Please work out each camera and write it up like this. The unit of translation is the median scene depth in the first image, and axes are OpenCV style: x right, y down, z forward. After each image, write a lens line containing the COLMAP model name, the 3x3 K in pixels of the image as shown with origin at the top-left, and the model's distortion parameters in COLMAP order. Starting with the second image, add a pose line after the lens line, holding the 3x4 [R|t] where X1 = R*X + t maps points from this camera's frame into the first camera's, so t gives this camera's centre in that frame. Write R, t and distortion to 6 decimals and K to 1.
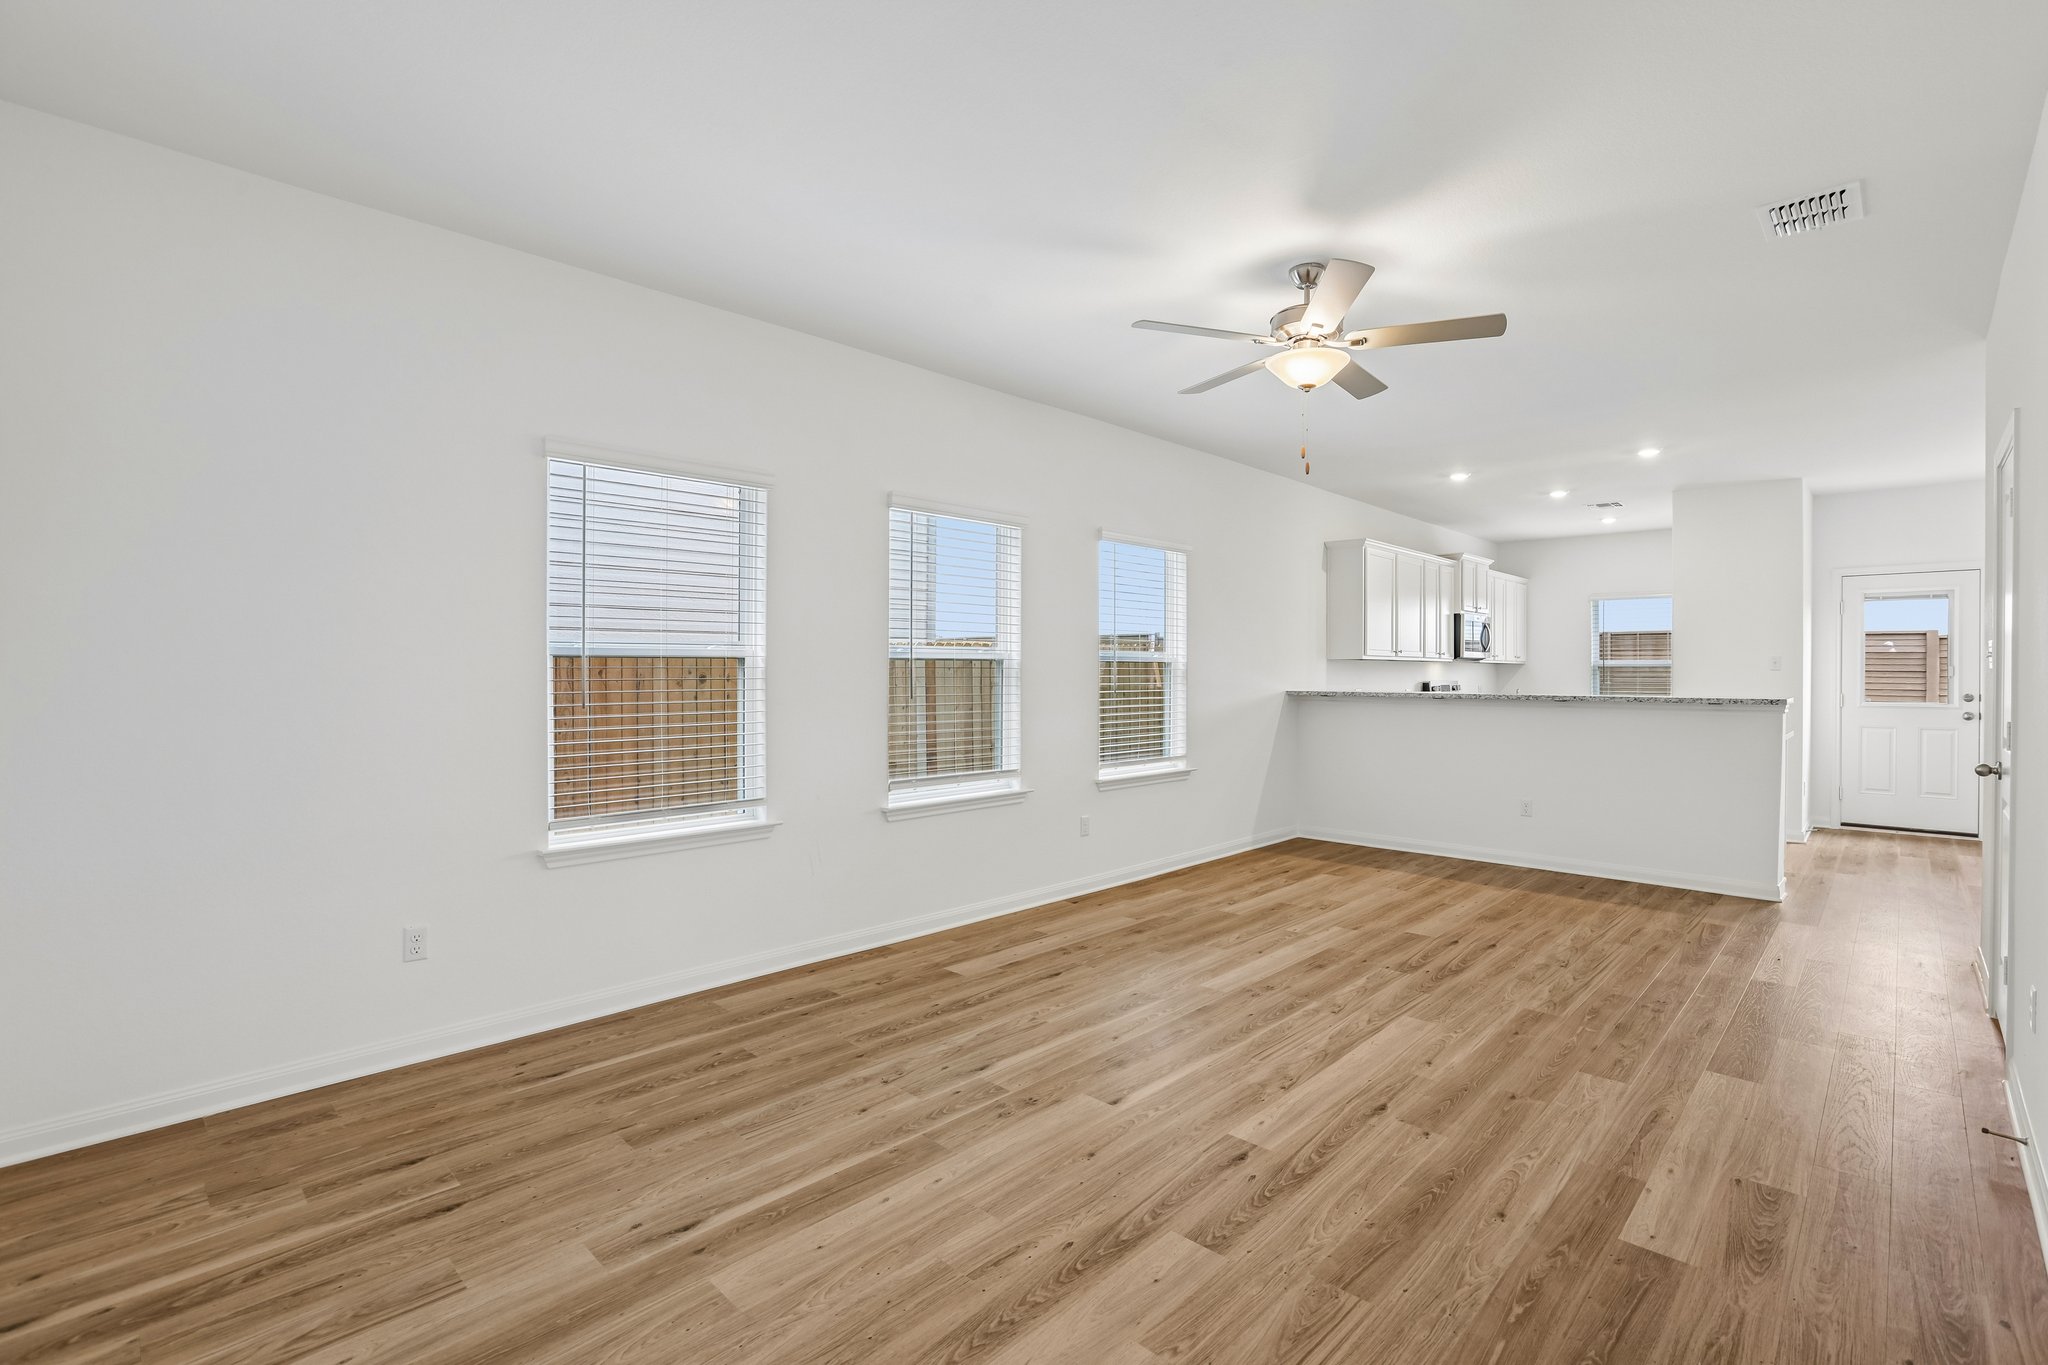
lens RADIAL K [[937.3, 0, 1034.1], [0, 937.3, 674.9], [0, 0, 1]] dist [-0.049426, 0.015038]
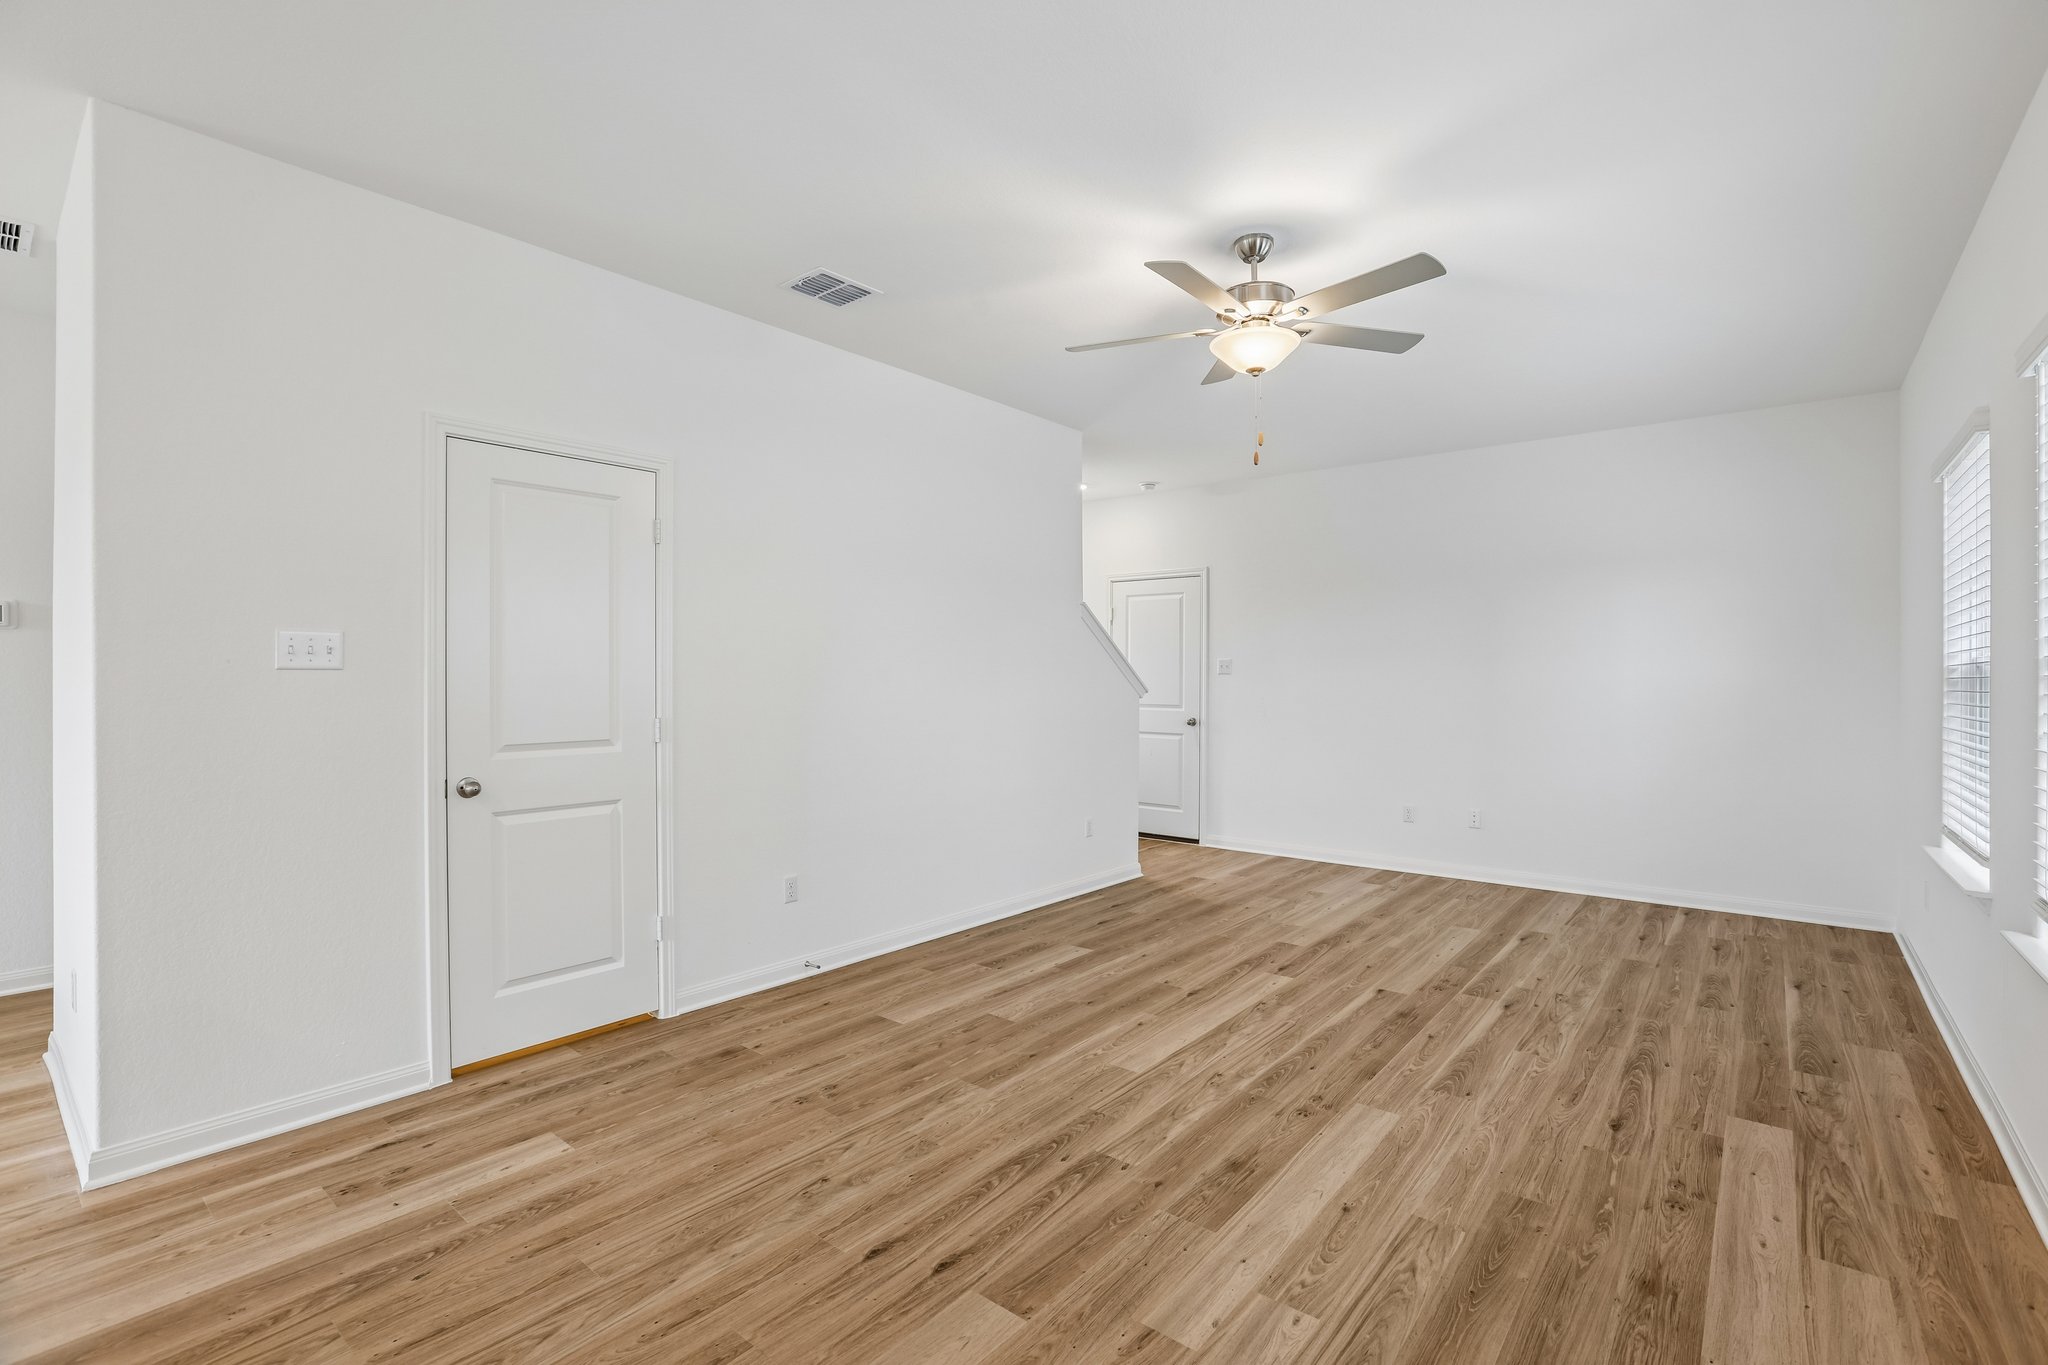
lens RADIAL K [[920.4, 0, 1028.8], [0, 920.4, 673.8], [0, 0, 1]] dist [-0.049709, 0.013456]
pose [[-0.997150, -0.004361, -0.075323, 0.570628], [-0.004276, 0.999990, -0.001282, -0.005806], [0.075328, -0.000956, -0.997158, 1.847872]]
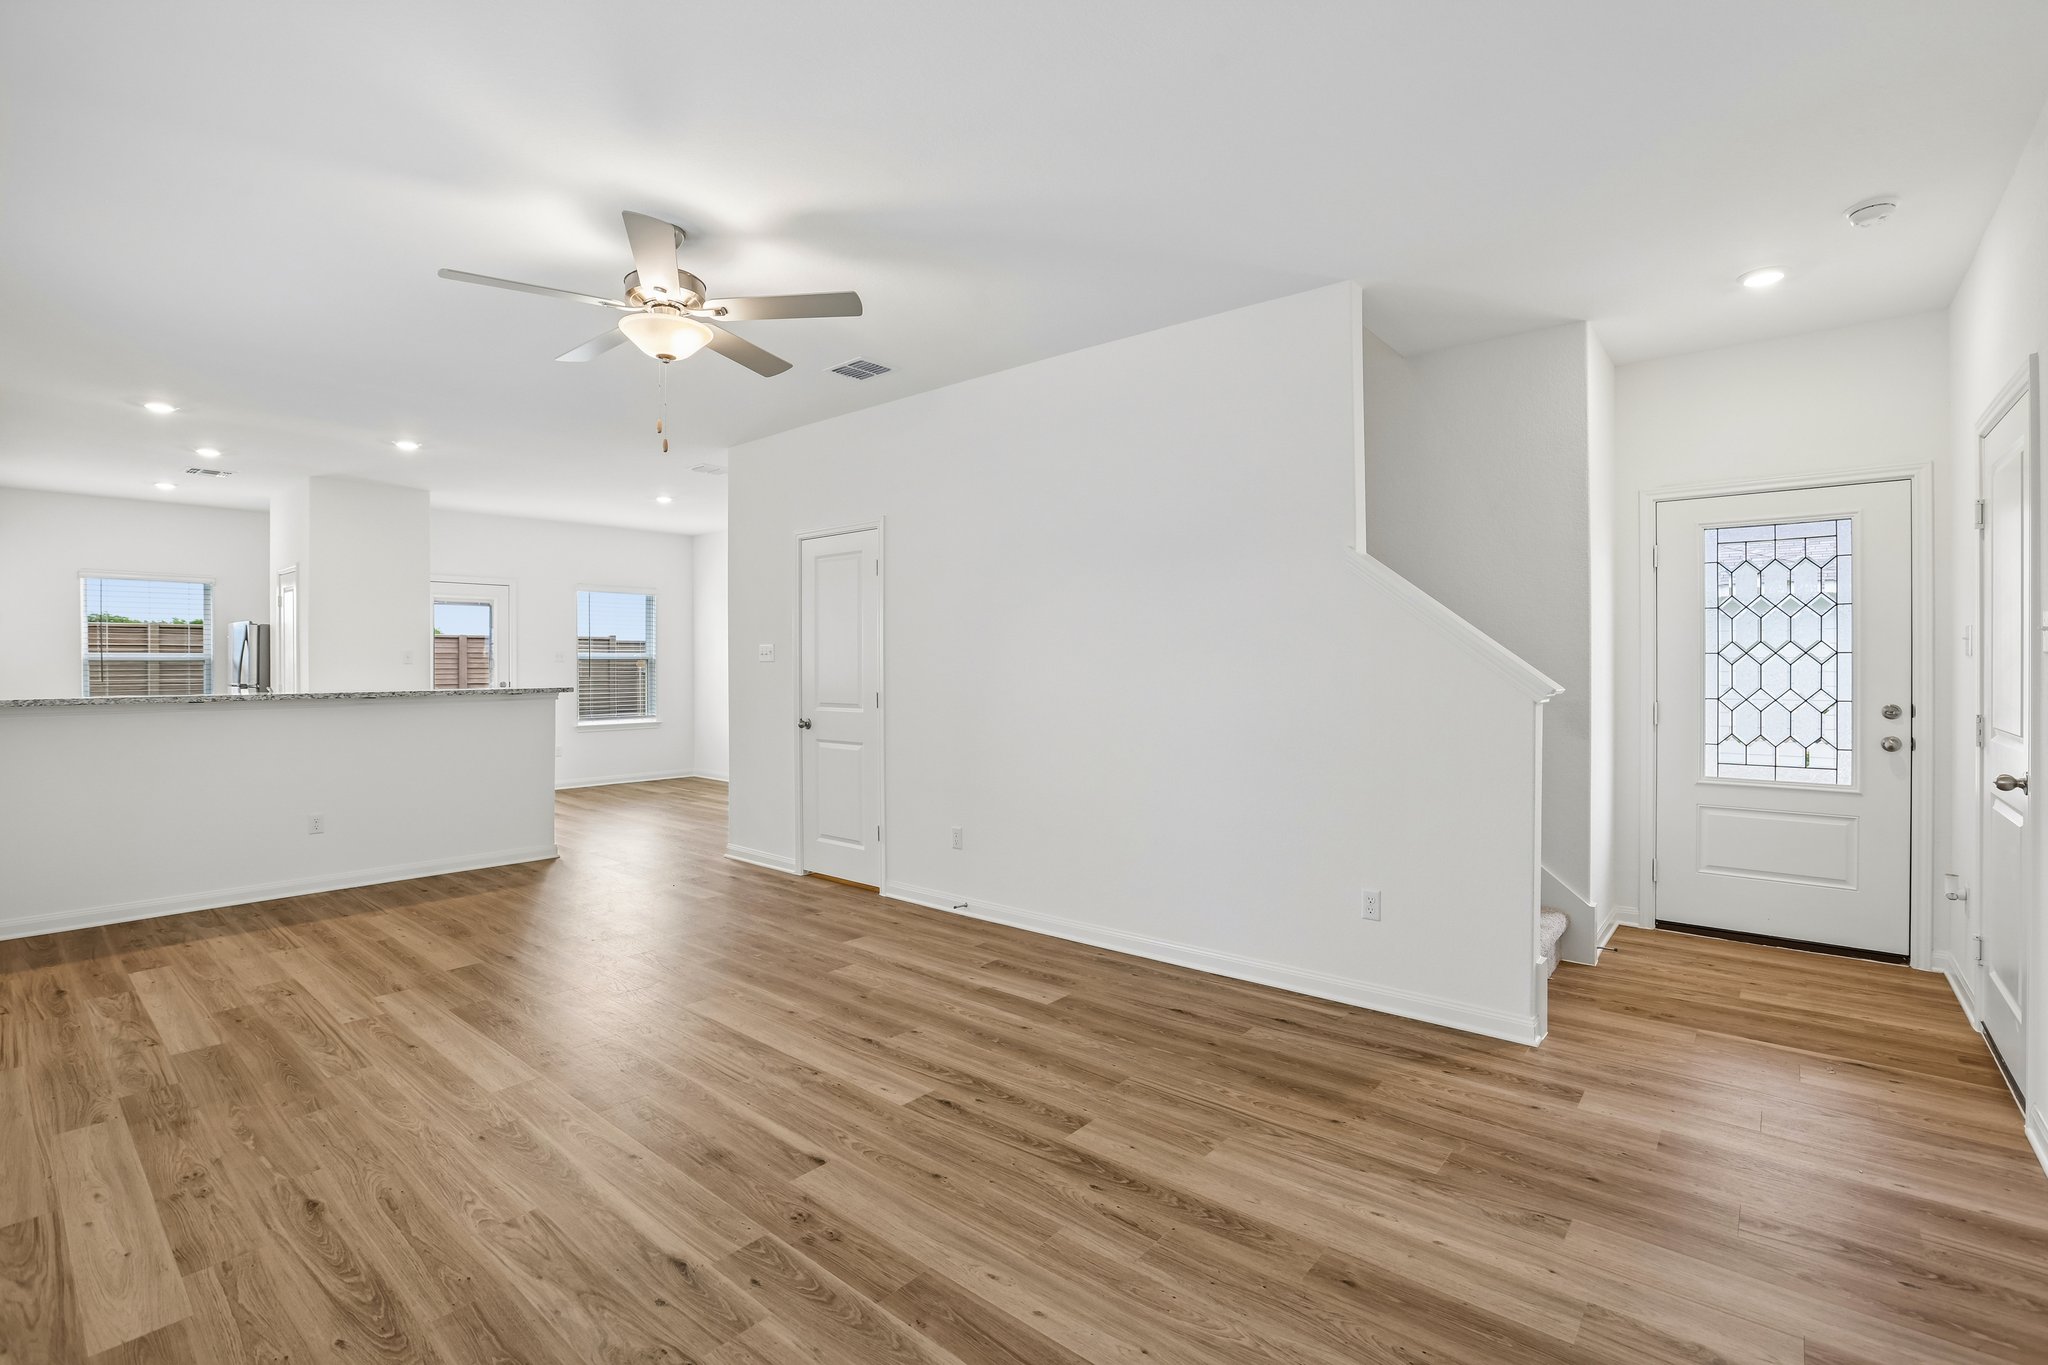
lens RADIAL K [[920.4, 0, 1028.8], [0, 920.4, 673.8], [0, 0, 1]] dist [-0.049709, 0.013456]
pose [[-0.069724, -0.011939, 0.997495, -0.617005], [0.006115, 0.999904, 0.012395, -0.005901], [-0.997548, 0.006964, -0.069644, 0.687712]]
